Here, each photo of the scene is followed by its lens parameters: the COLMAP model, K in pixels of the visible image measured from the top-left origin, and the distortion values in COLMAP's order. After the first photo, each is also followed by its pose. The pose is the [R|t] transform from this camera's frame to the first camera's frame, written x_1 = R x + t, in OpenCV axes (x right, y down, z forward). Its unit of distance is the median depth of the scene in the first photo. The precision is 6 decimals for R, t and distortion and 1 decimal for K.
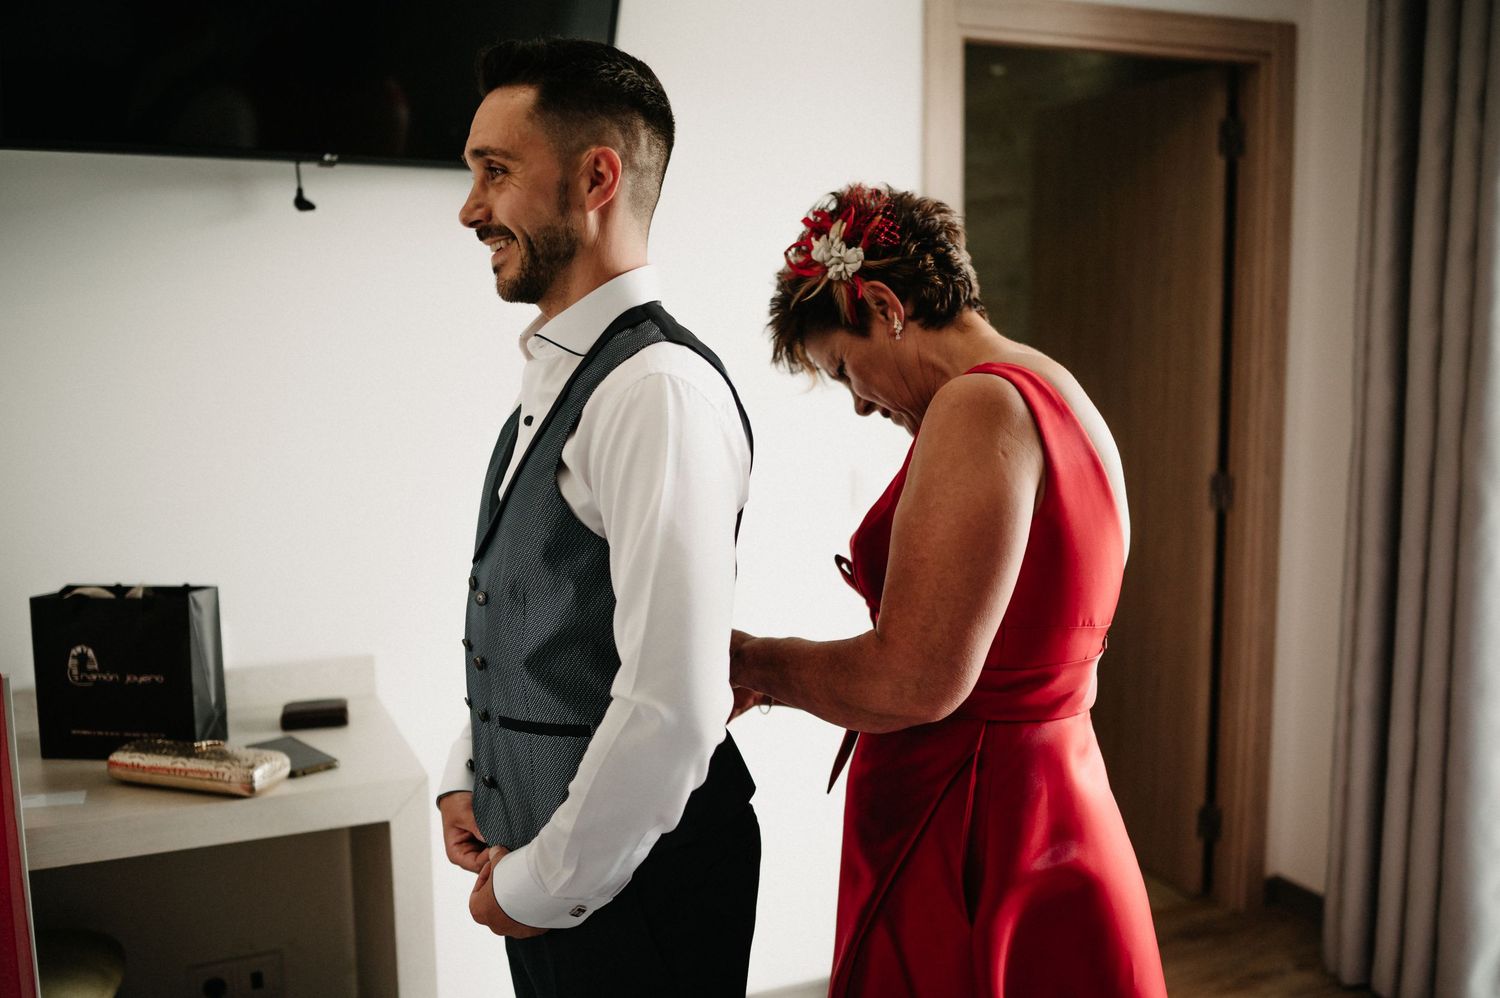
lens RADIAL K [[1324.4, 0, 750.0], [0, 1324.4, 499.0], [0, 0, 1]] dist [-0.063928, 0.003733]
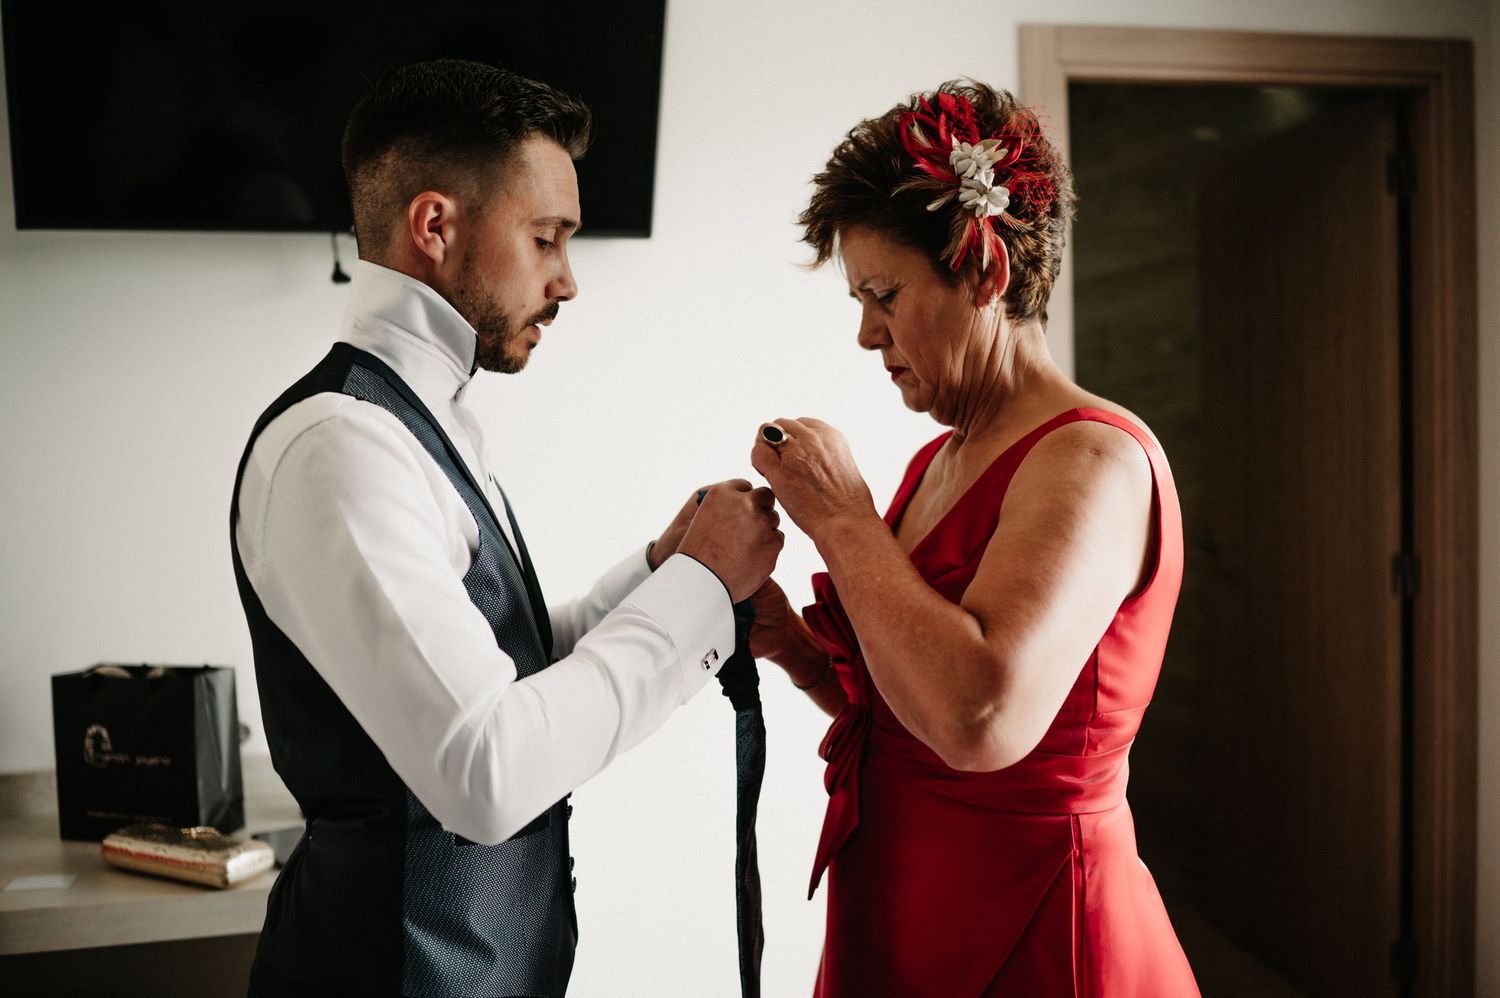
lens RADIAL K [[1324.4, 0, 750.0], [0, 1324.4, 499.0], [0, 0, 1]] dist [-0.063928, 0.003733]
pose [[0.981784, -0.012989, -0.189558, 0.157252], [-0.001035, 0.997280, -0.073702, 0.013693], [0.190000, 0.072555, 0.979099, 0.115575]]
